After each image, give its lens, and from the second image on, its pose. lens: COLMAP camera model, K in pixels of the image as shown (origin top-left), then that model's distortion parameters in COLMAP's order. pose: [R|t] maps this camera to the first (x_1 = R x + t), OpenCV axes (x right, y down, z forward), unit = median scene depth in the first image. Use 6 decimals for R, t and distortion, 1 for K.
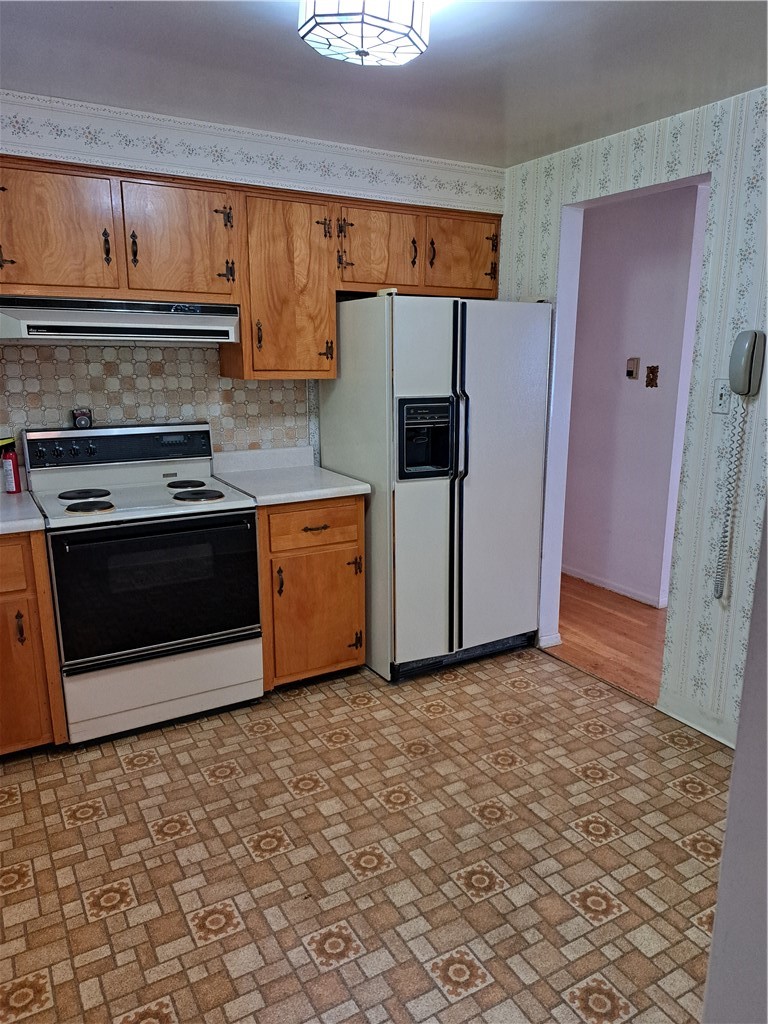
lens RADIAL K [[727.9, 0, 387.1], [0, 727.9, 514.5], [0, 0, 1]] dist [0.045249, -0.016165]
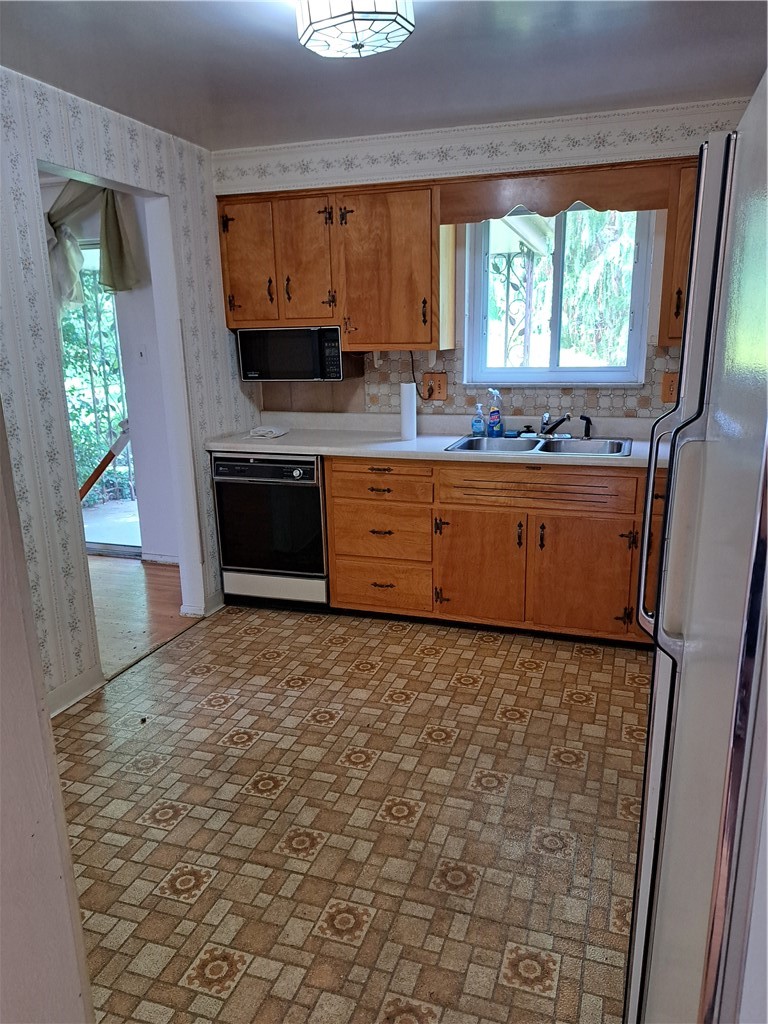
lens RADIAL K [[727.9, 0, 385.8], [0, 727.9, 515.4], [0, 0, 1]] dist [0.045249, -0.016165]
pose [[-0.741453, 0.170922, -0.648870, 0.611851], [-0.140882, 0.905805, 0.399586, -0.334548], [0.656048, 0.387688, -0.647532, 1.588578]]
